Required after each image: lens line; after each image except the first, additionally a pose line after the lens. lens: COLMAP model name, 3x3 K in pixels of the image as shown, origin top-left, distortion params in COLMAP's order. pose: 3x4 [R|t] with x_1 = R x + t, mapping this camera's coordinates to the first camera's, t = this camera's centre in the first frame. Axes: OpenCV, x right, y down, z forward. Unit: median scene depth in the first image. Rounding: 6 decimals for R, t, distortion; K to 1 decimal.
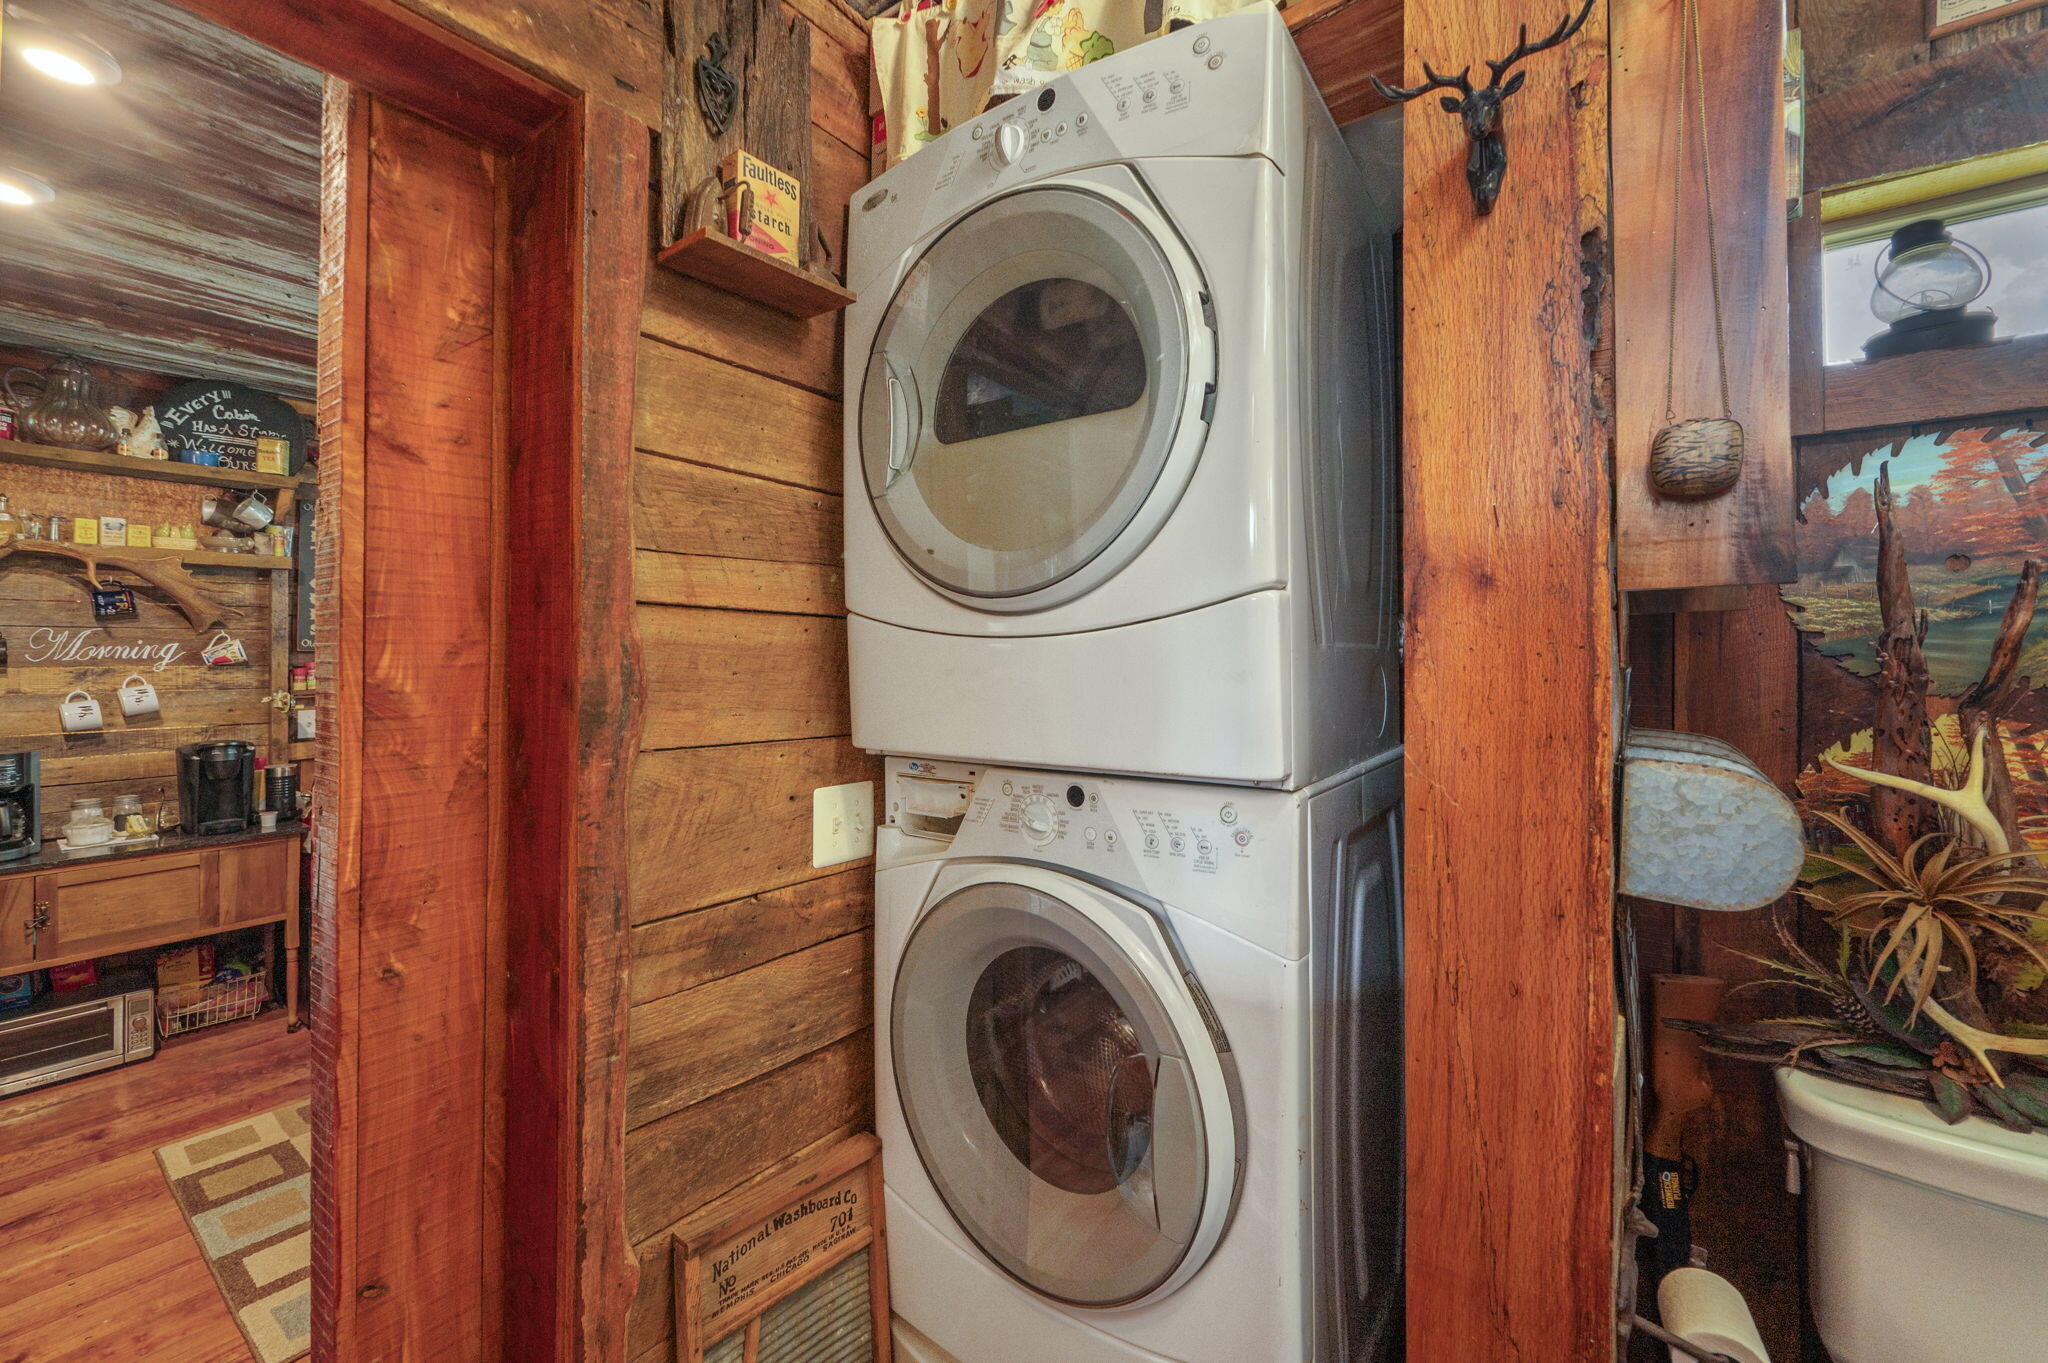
lens RADIAL K [[812.7, 0, 1026.8], [0, 812.7, 655.0], [0, 0, 1]] dist [-0.000147, -0.000064]
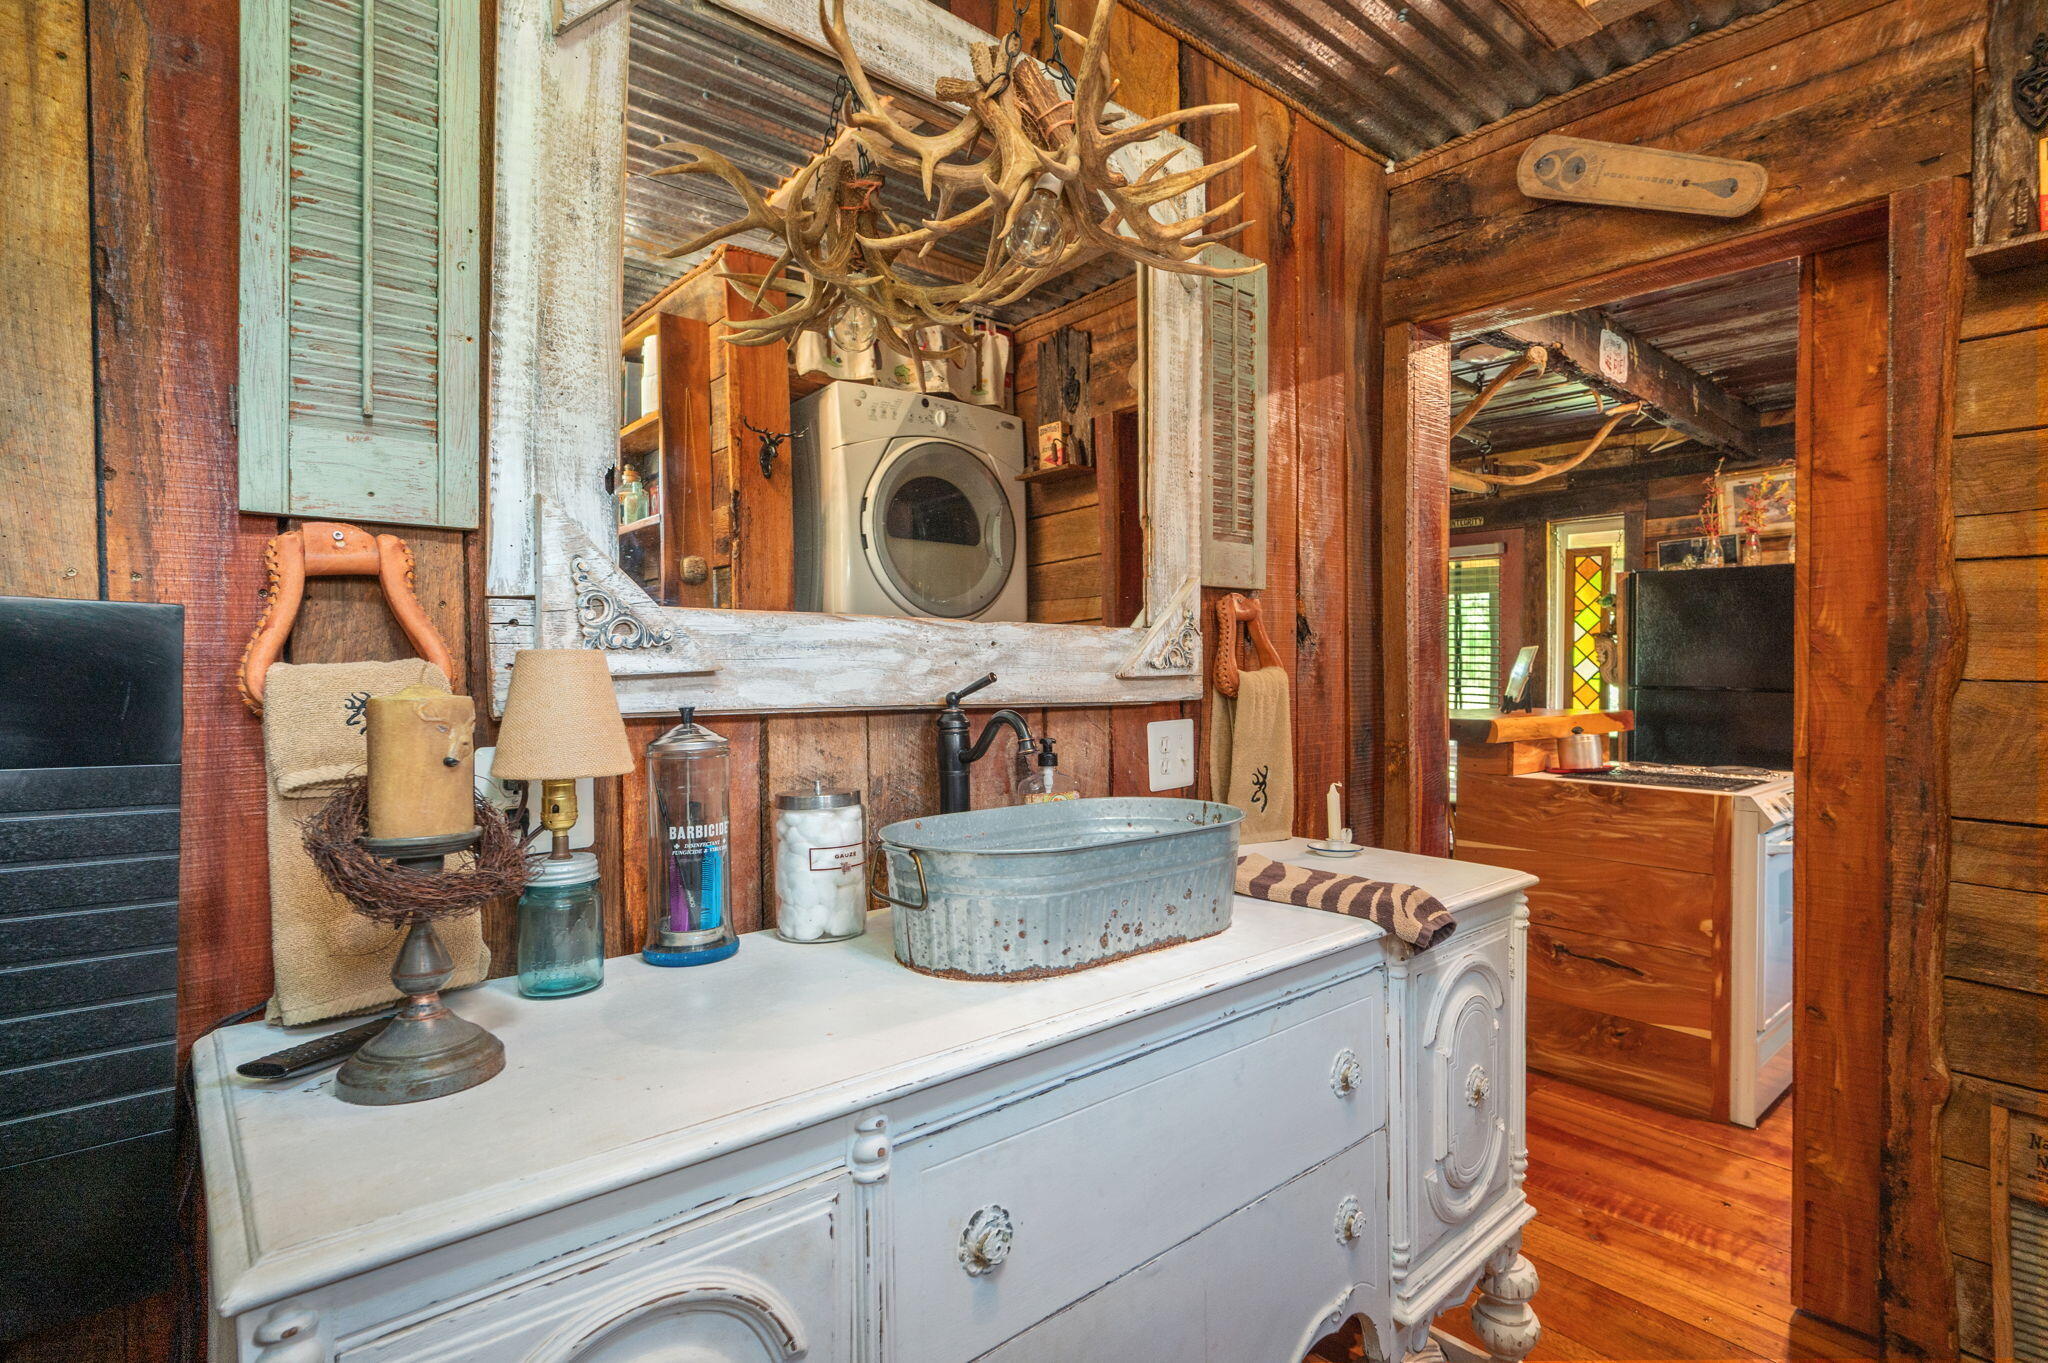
lens RADIAL K [[1008.7, 0, 1025.9], [0, 1008.7, 642.8], [0, 0, 1]] dist [-0.000496, -0.000109]
pose [[-0.223769, -0.020170, -0.974433, 1.385965], [0.006676, 0.999731, -0.022226, 0.090084], [0.974619, -0.011479, -0.223575, -0.050008]]
